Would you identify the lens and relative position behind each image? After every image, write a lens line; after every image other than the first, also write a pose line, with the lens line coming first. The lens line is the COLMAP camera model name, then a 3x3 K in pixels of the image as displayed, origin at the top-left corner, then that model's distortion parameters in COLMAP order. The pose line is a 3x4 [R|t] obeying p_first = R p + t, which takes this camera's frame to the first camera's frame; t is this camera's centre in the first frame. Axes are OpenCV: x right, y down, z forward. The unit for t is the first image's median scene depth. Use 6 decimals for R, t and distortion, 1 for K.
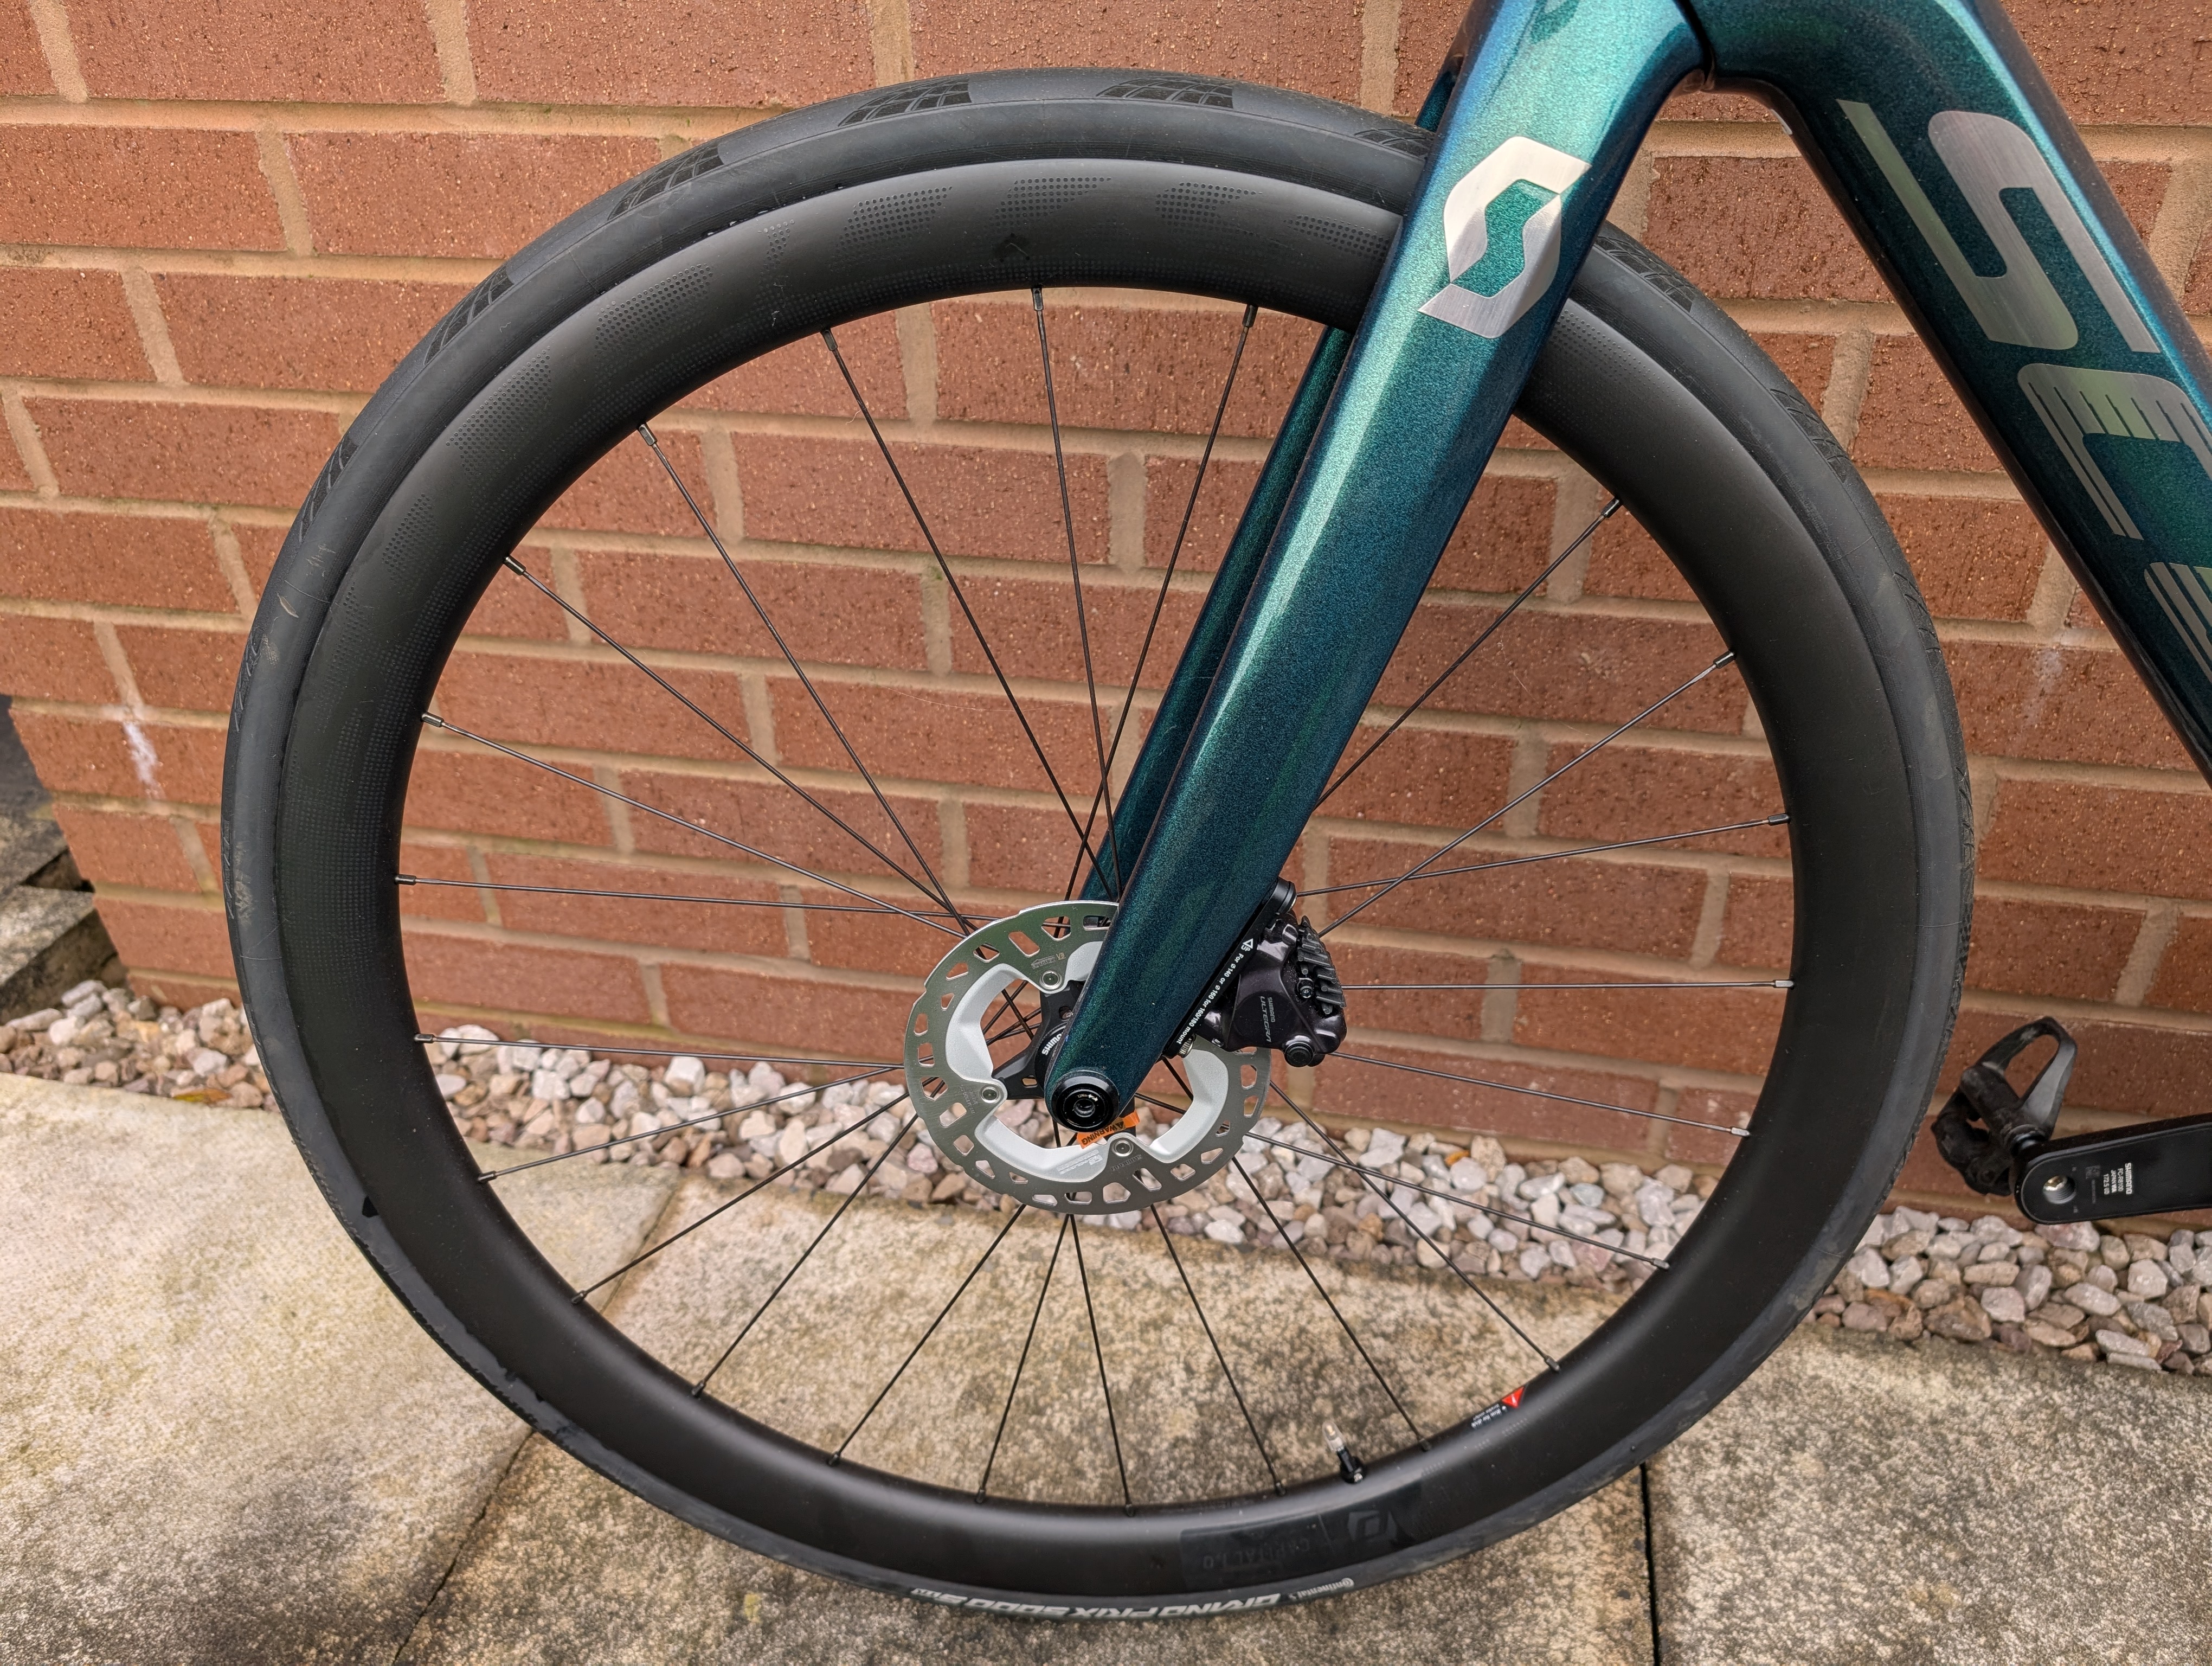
lens RADIAL K [[1553.9, 0, 1127.5], [0, 1553.9, 837.4], [0, 0, 1]] dist [0.002889, -0.006777]
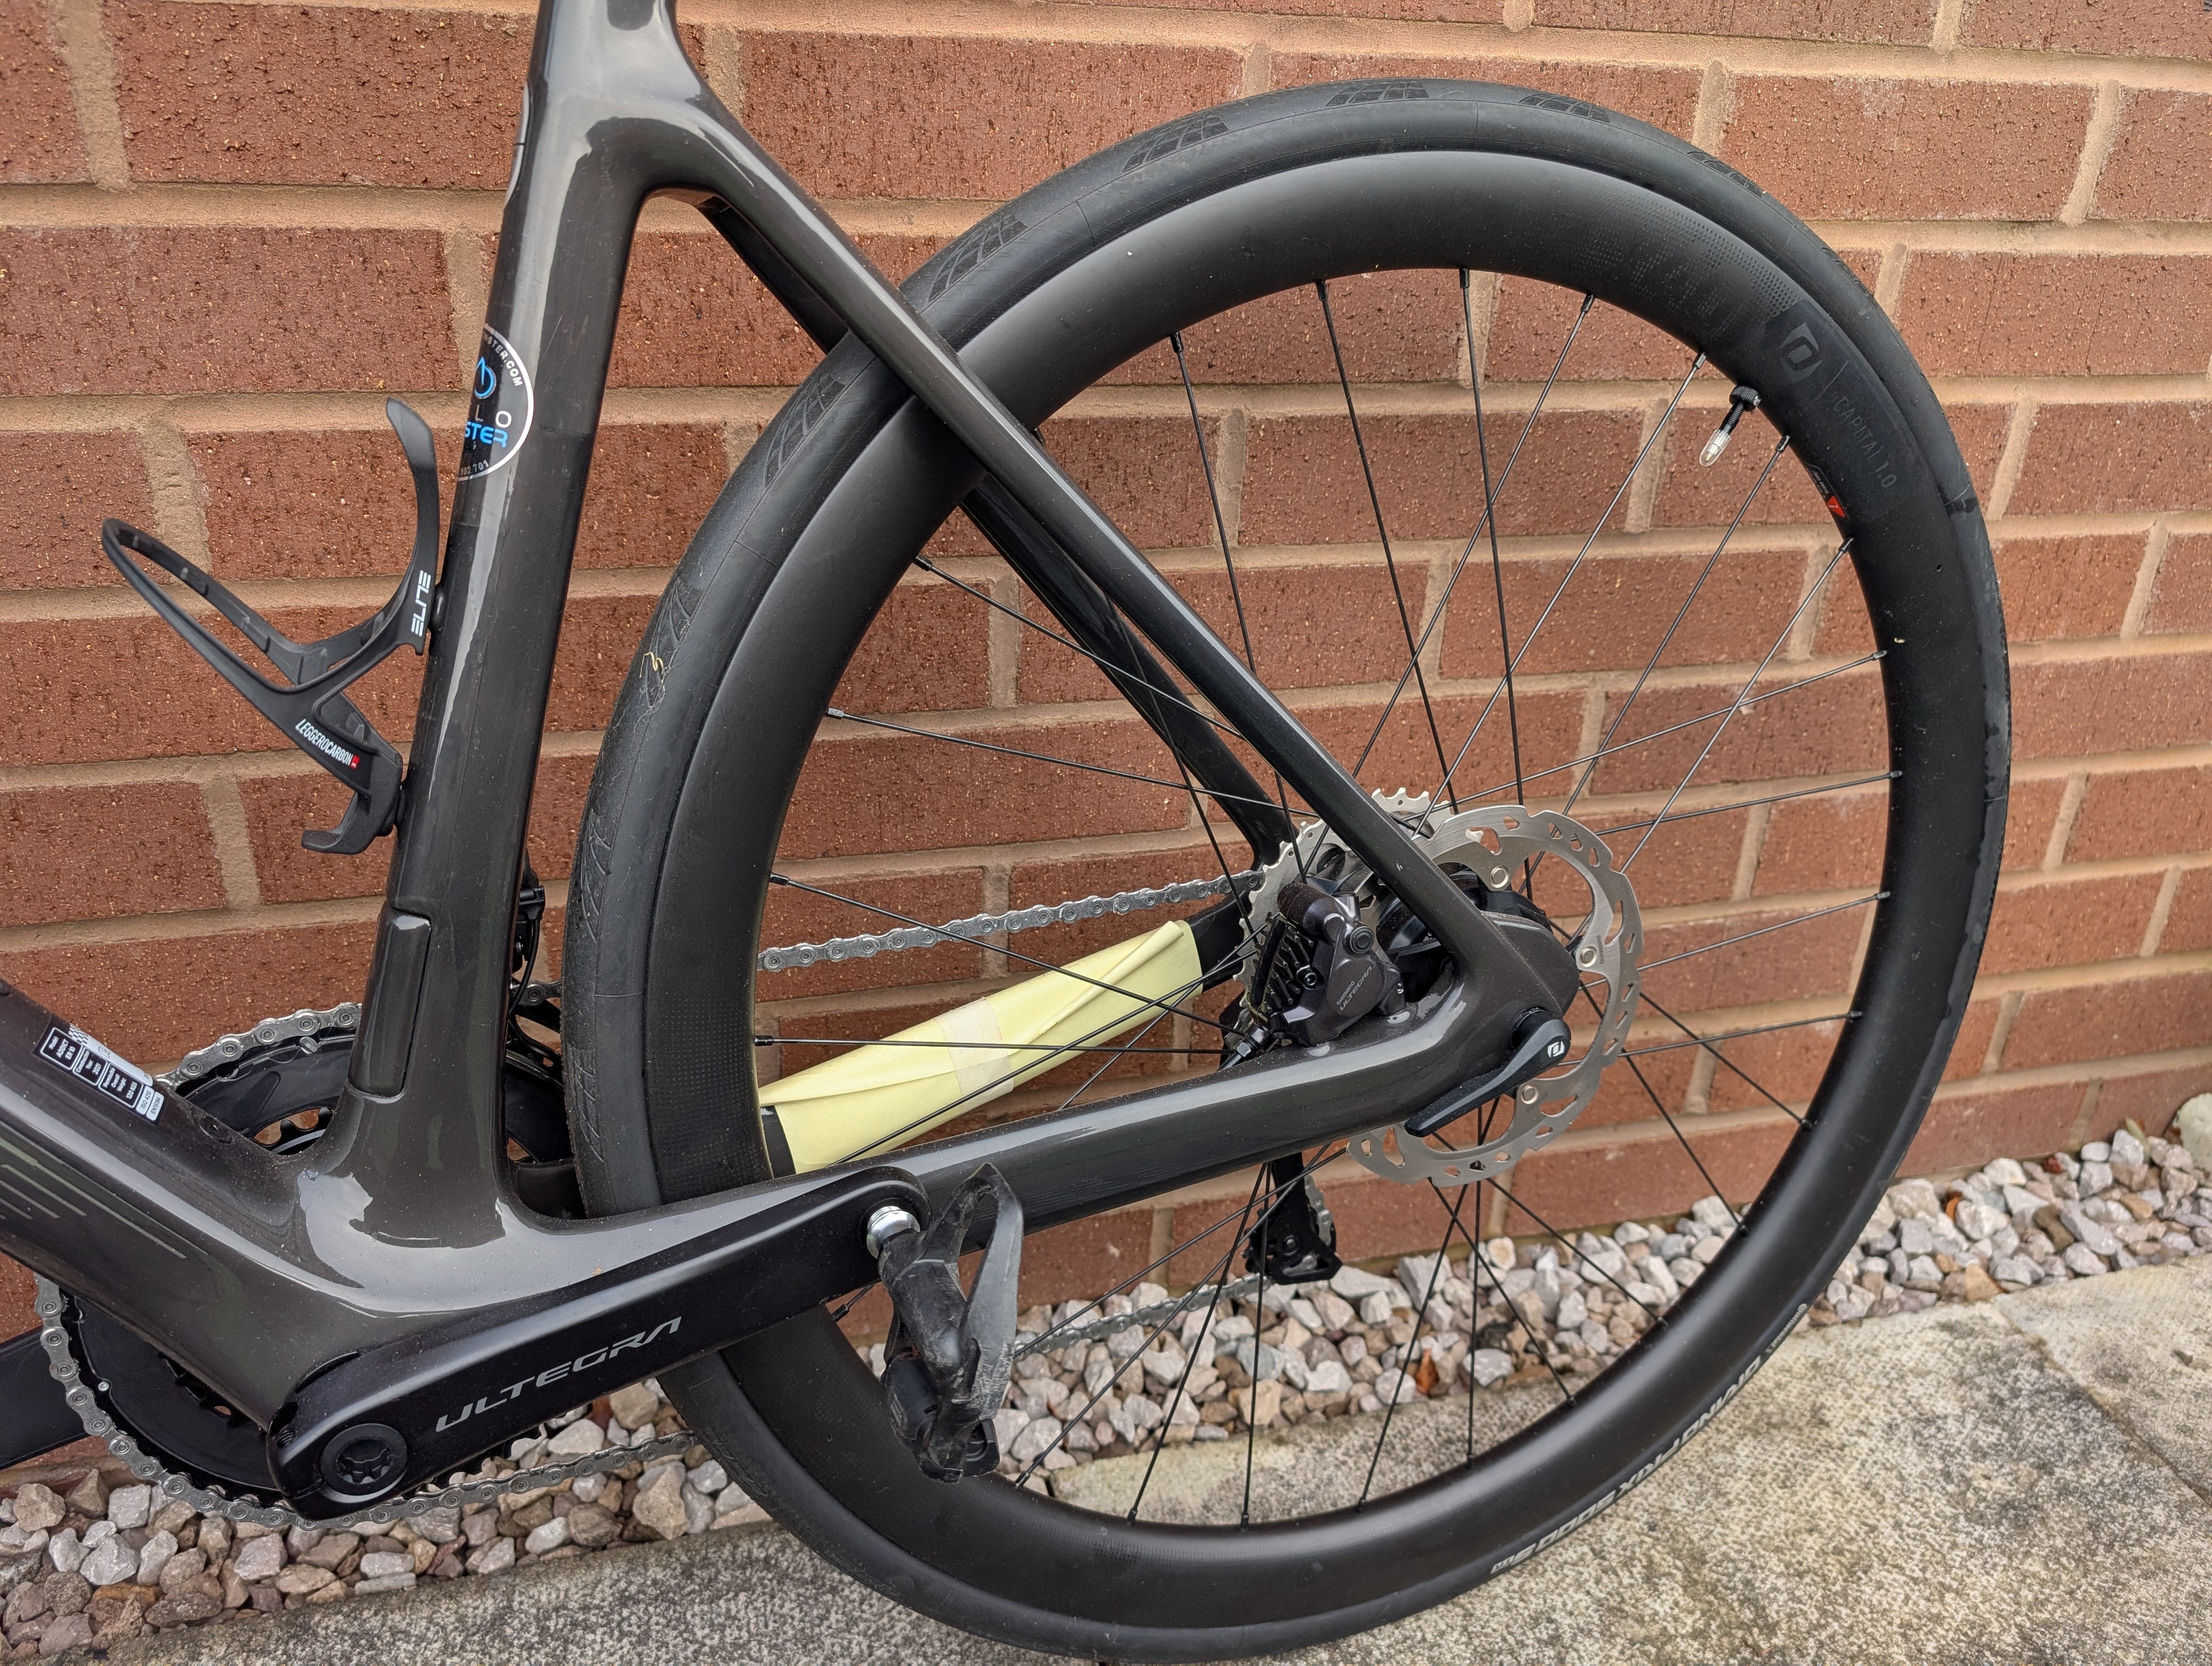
lens RADIAL K [[1553.9, 0, 1074.9], [0, 1553.9, 834.0], [0, 0, 1]] dist [0.002889, -0.006777]
pose [[0.892096, -0.144173, 0.428228, 0.674230], [0.199625, 0.975978, -0.087279, 0.081825], [-0.405358, 0.163346, 0.899446, 0.000263]]
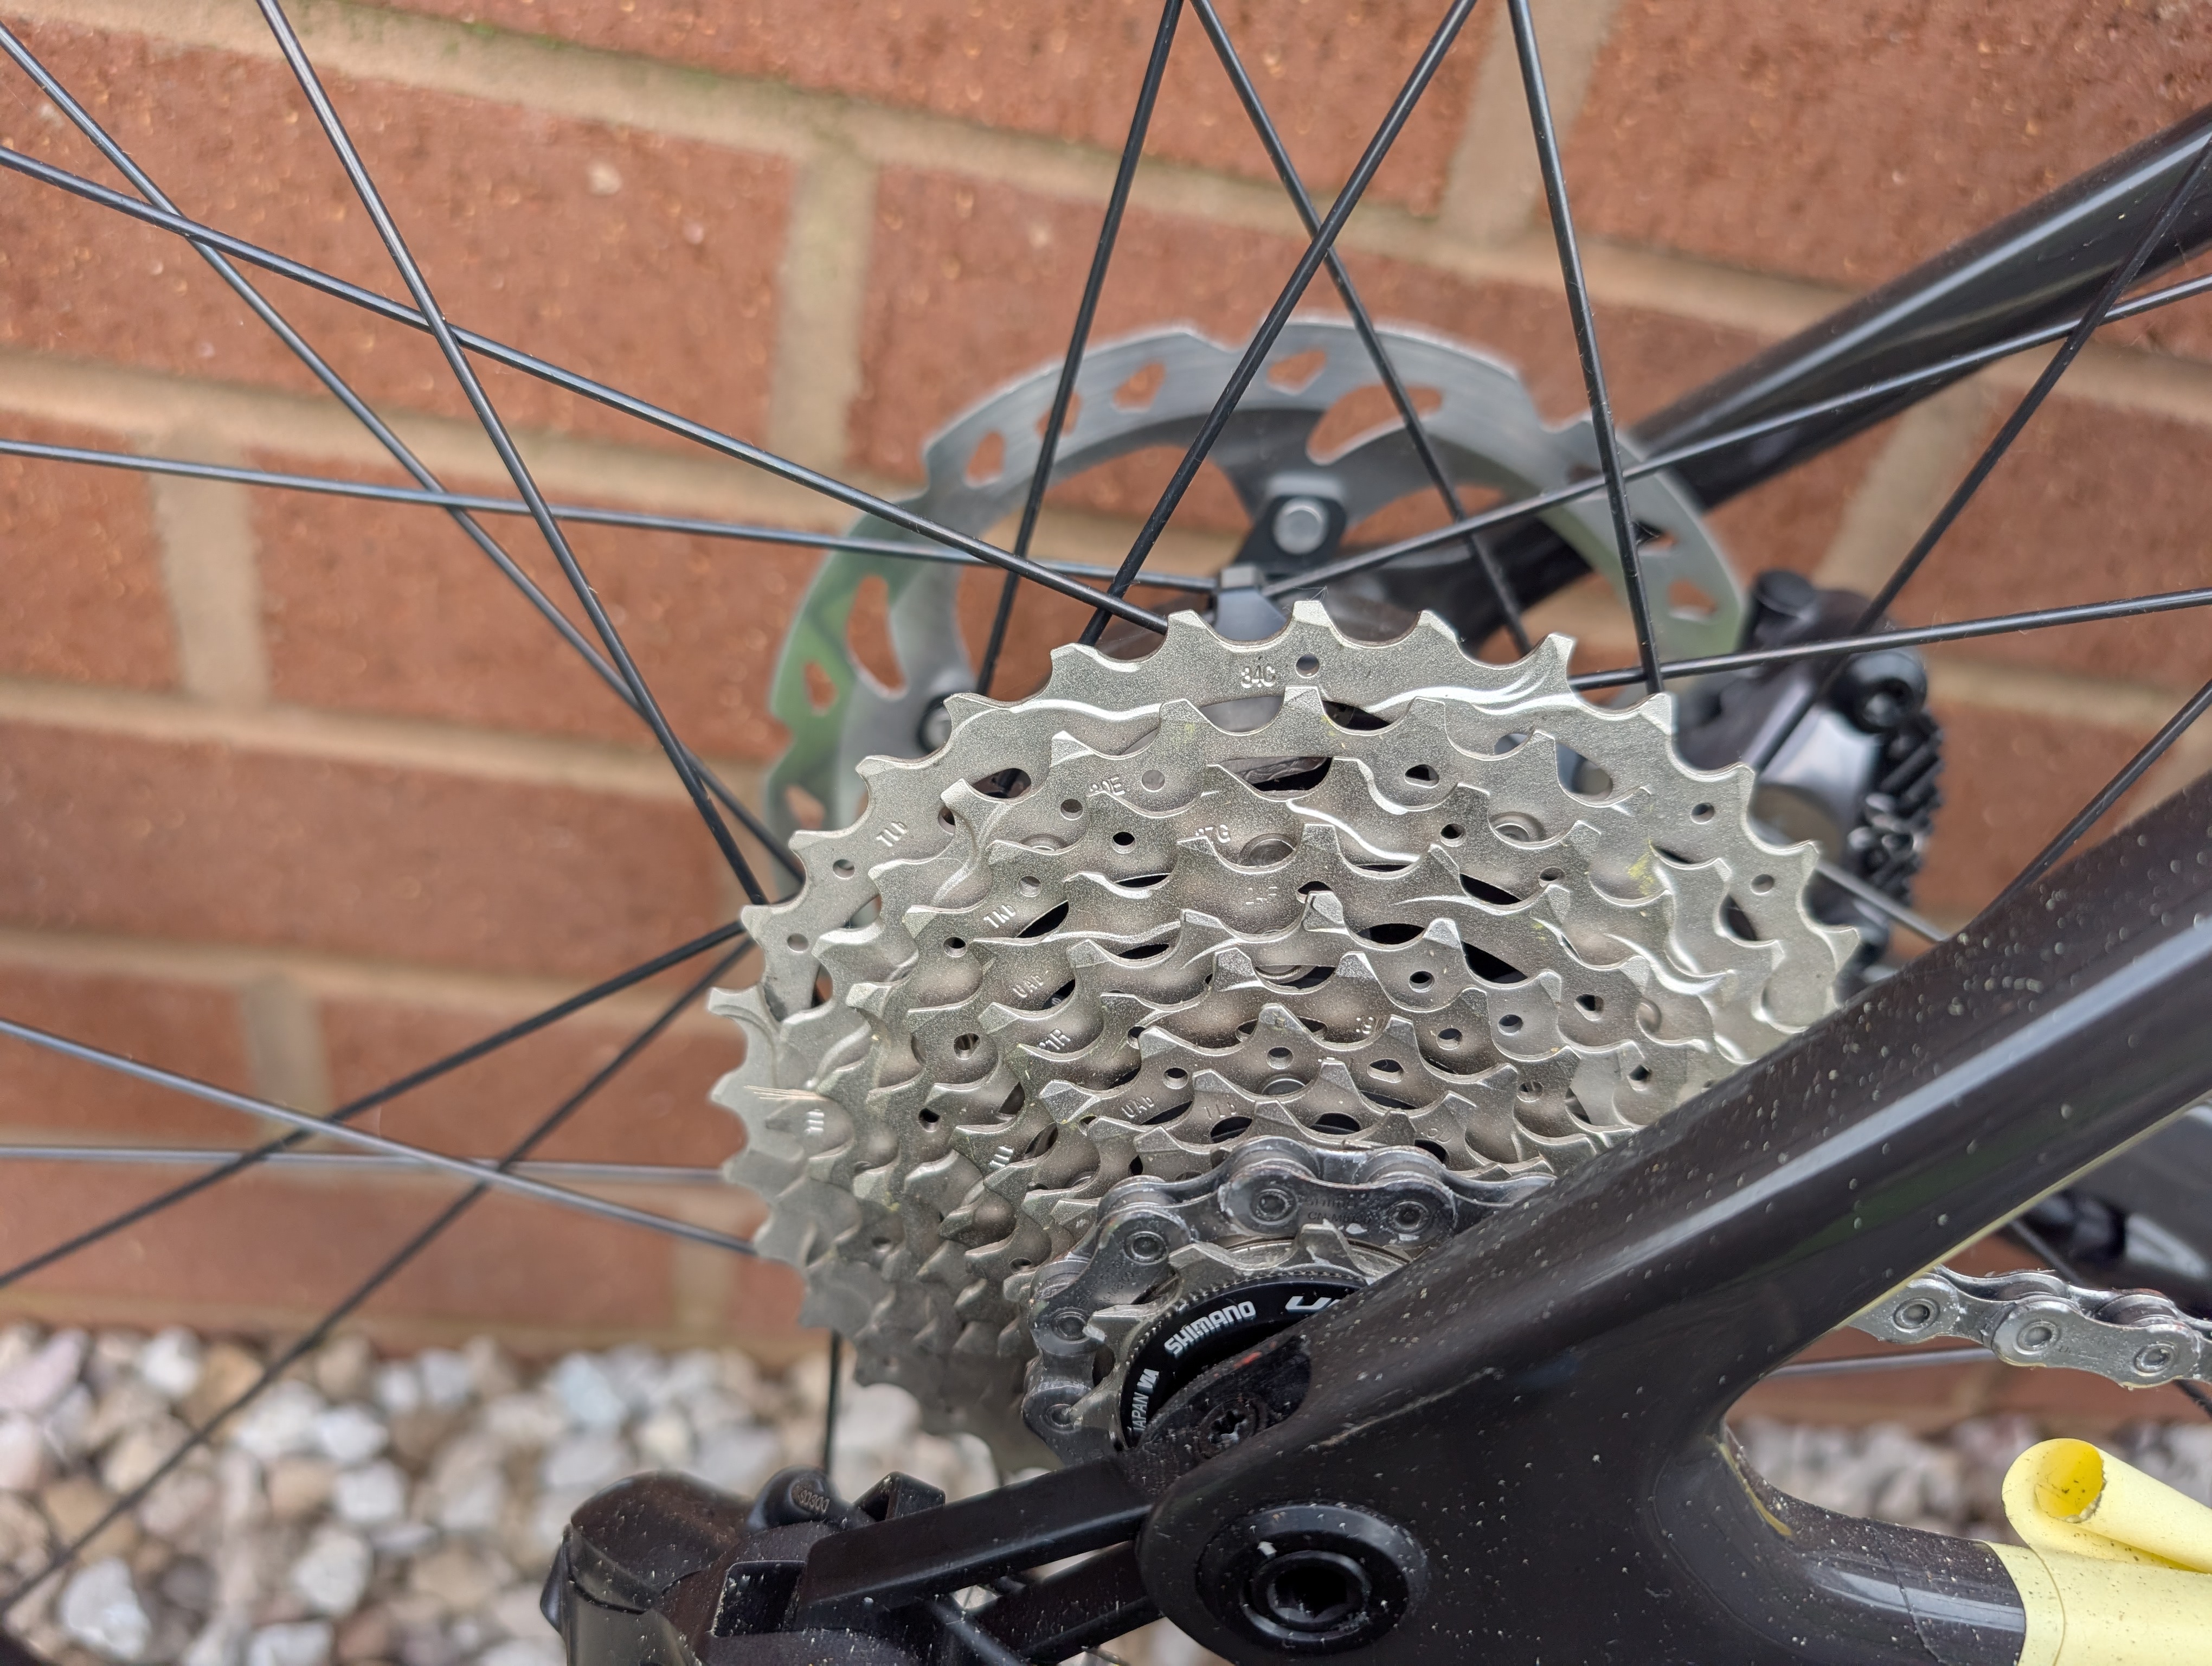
lens RADIAL K [[1553.9, 0, 1029.4], [0, 1553.9, 840.5], [0, 0, 1]] dist [0.002889, -0.006777]
pose [[0.945358, -0.007367, 0.325950, 0.060603], [-0.045746, 0.986858, 0.154982, -0.061037], [-0.322808, -0.161424, 0.932597, 0.627177]]
